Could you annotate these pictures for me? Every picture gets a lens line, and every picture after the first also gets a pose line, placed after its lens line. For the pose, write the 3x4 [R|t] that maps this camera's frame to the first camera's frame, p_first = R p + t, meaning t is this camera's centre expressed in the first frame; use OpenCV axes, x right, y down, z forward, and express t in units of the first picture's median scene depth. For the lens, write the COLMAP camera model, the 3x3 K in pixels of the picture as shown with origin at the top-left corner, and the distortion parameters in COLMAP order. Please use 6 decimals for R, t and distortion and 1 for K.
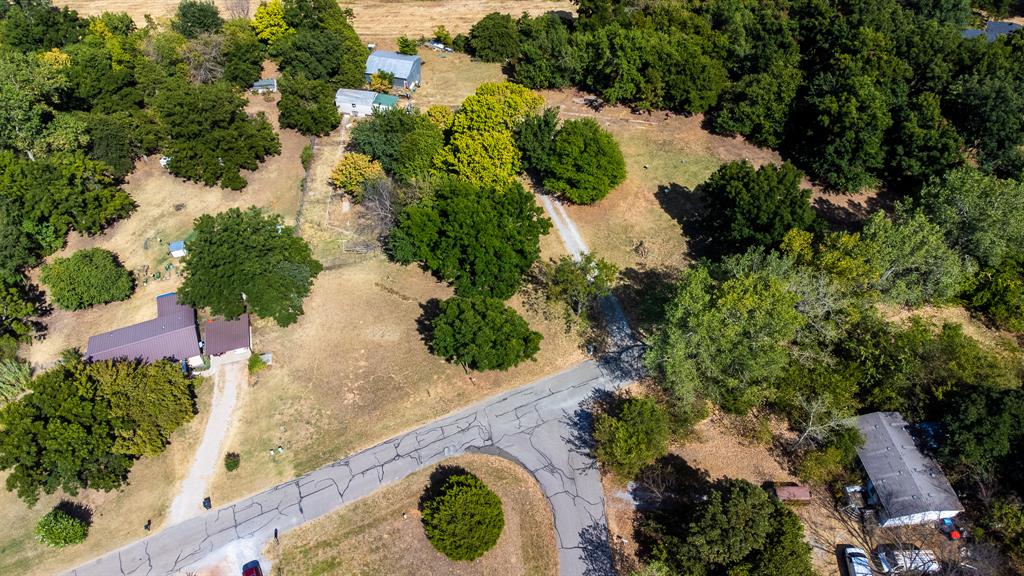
lens RADIAL K [[731.7, 0, 512.0], [0, 731.7, 288.0], [0, 0, 1]] dist [0.051373, 0.000106]
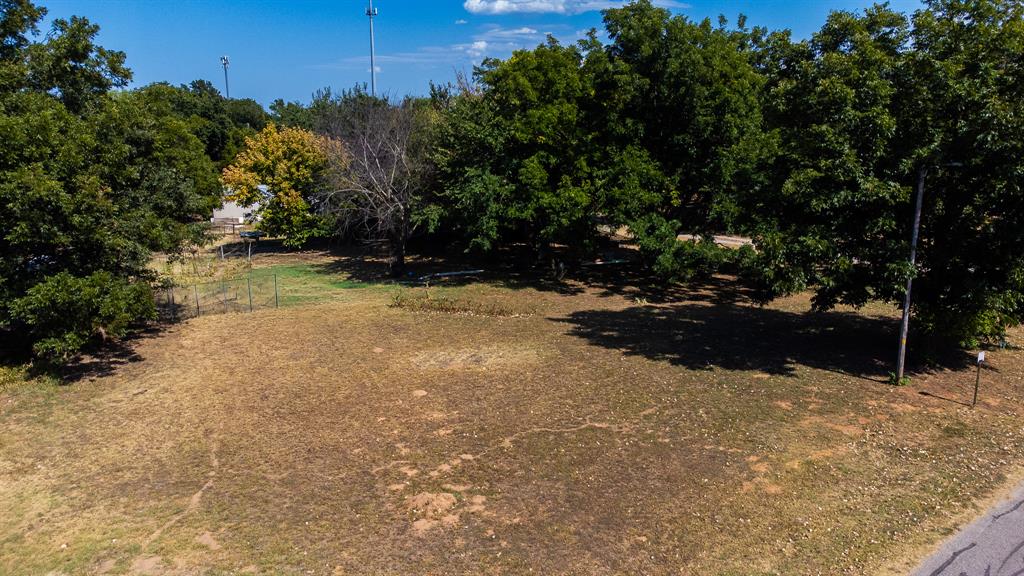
lens RADIAL K [[759.5, 0, 512.0], [0, 759.5, 288.0], [0, 0, 1]] dist [0.036958, 0.009261]
pose [[0.966759, -0.050170, 0.250720, -0.229282], [0.188615, 0.801966, -0.566811, 0.198851], [-0.172632, 0.595259, 0.784771, 0.764055]]
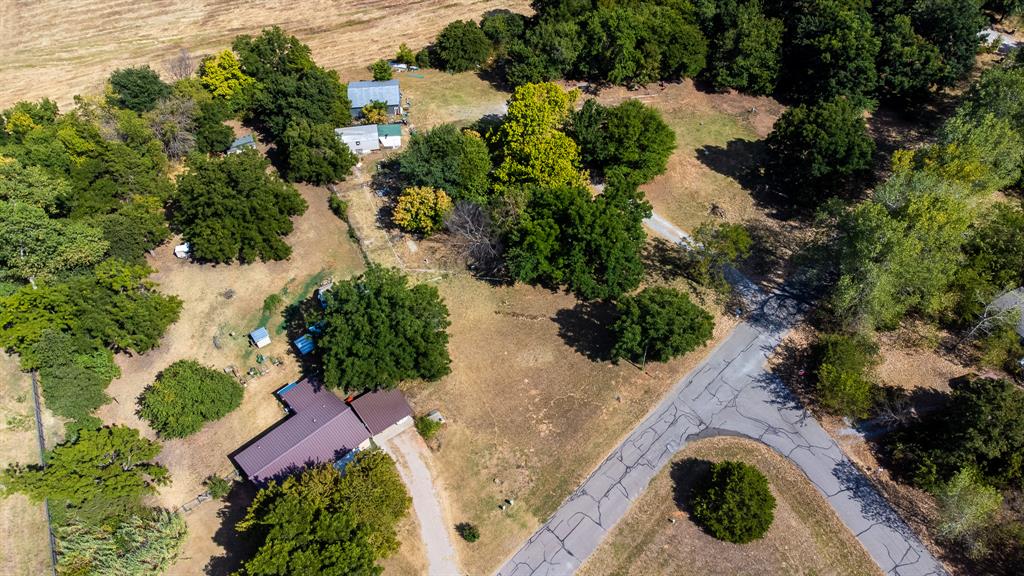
lens RADIAL K [[756.9, 0, 513.5], [0, 756.9, 277.3], [0, 0, 1]] dist [0.045206, 0.006044]
pose [[0.932505, -0.261584, 0.249015, -0.418013], [0.267880, 0.963411, 0.008889, -0.054390], [-0.242230, 0.058417, 0.968459, 0.046243]]
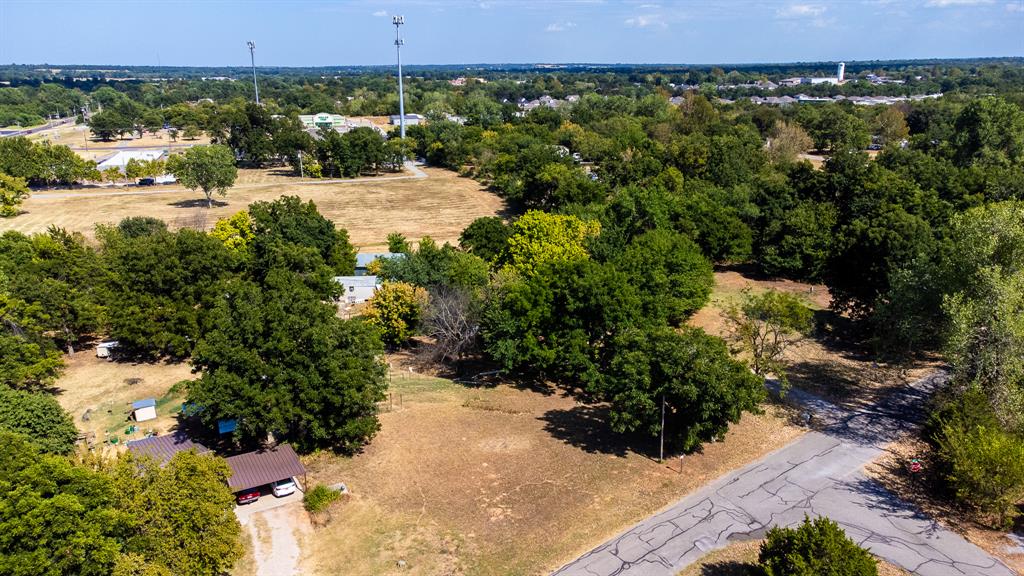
lens RADIAL K [[756.9, 0, 513.5], [0, 756.9, 277.3], [0, 0, 1]] dist [0.045206, 0.006044]
pose [[0.969238, -0.060125, 0.238667, -0.319554], [0.181302, 0.830221, -0.527127, 0.295928], [-0.166453, 0.554183, 0.815582, 0.359852]]
